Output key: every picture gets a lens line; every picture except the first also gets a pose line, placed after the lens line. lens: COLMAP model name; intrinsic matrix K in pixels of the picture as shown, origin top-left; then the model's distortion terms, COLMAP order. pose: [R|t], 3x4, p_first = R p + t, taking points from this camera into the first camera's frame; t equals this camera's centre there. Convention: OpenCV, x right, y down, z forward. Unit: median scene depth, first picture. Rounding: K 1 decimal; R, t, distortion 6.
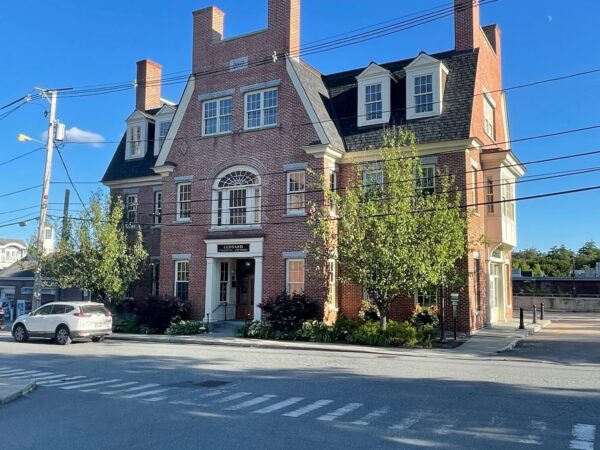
lens RADIAL K [[552.5, 0, 300.5], [0, 552.5, 229.5], [0, 0, 1]] dist [-0.007519, 0.000000]
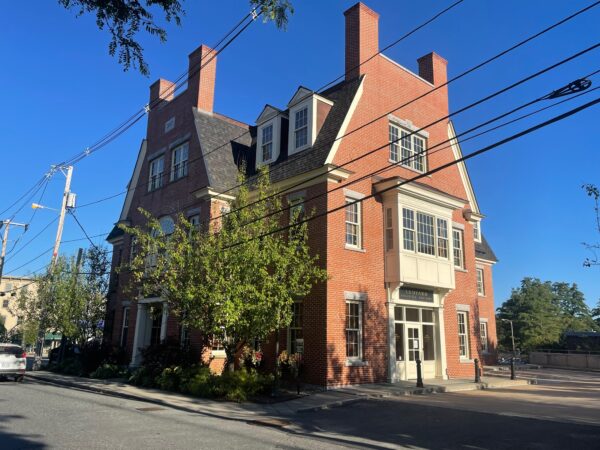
lens RADIAL K [[479.2, 0, 298.5], [0, 479.2, 221.1], [0, 0, 1]] dist [0.068043, -0.070559]
pose [[0.948337, -0.060121, -0.311516, 0.439607], [0.015159, 0.989346, -0.144791, 0.035060], [0.316902, 0.132588, 0.939145, 0.215221]]
